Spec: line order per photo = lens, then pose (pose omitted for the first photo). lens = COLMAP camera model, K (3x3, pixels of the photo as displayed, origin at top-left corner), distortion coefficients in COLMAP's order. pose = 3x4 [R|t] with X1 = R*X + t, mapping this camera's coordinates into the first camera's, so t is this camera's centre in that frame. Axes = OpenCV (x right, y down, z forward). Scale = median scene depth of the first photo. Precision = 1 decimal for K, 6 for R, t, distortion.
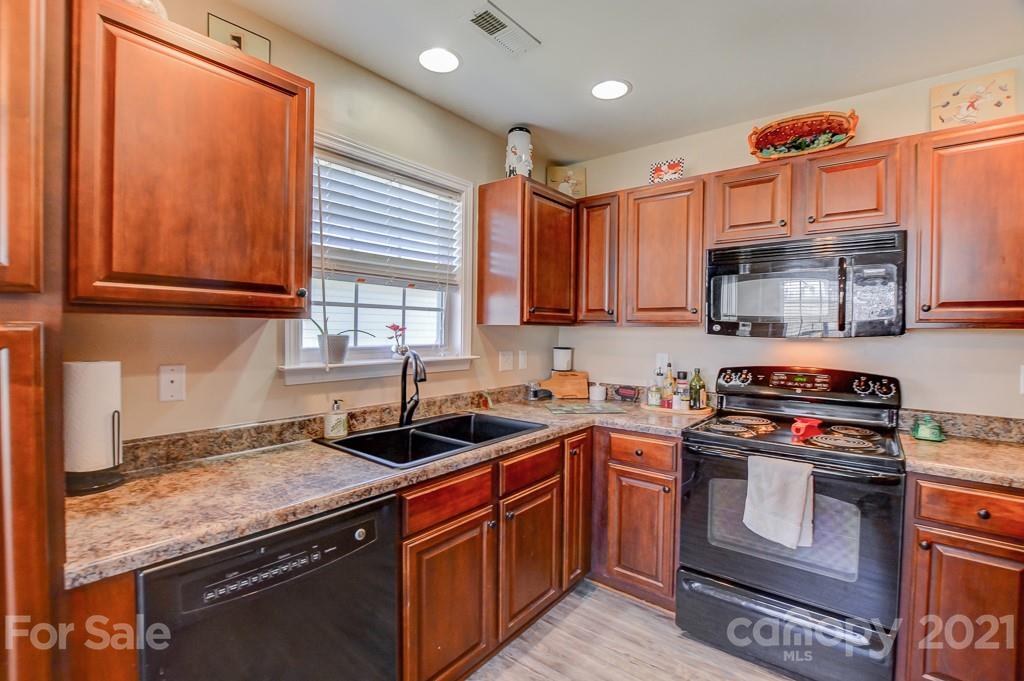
lens RADIAL K [[456.4, 0, 510.2], [0, 456.4, 336.9], [0, 0, 1]] dist [-0.033618, 0.004491]
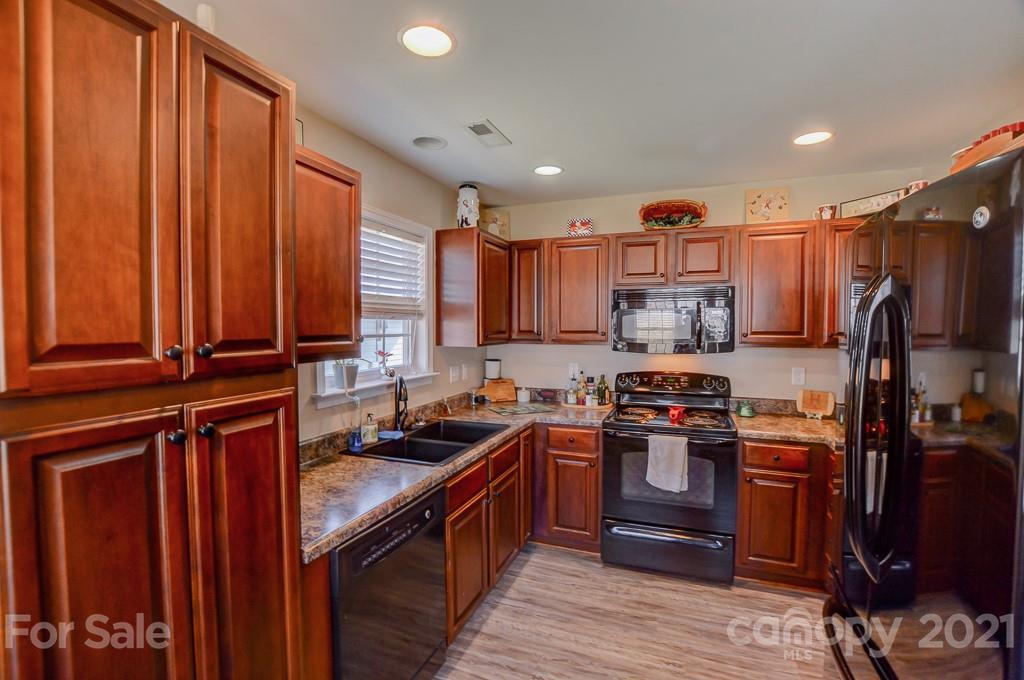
lens RADIAL K [[456.4, 0, 510.2], [0, 456.4, 336.4], [0, 0, 1]] dist [-0.033618, 0.004491]
pose [[0.953585, -0.019802, 0.300472, -0.303958], [0.016607, 0.999775, 0.013184, -0.079214], [-0.300665, -0.007582, 0.953700, -0.253539]]
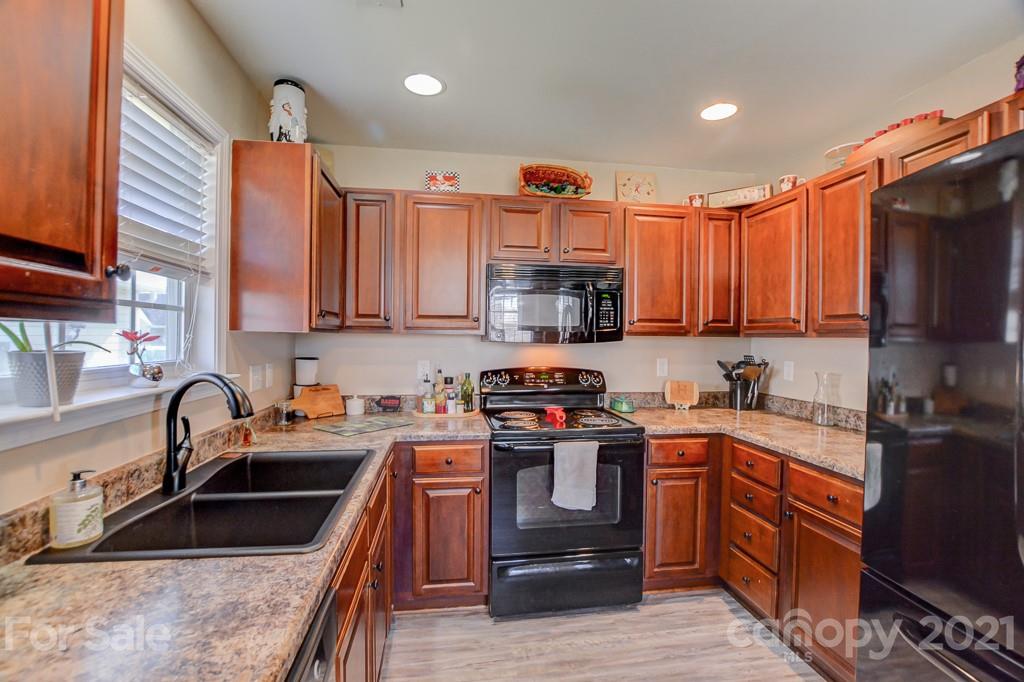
lens RADIAL K [[454.5, 0, 509.0], [0, 454.5, 341.0], [0, 0, 1]] dist [-0.035345, 0.003917]
pose [[0.677818, -0.010276, 0.735158, -0.363621], [0.010031, 0.999939, 0.004729, -0.011868], [-0.735162, 0.004169, 0.677879, 0.236075]]
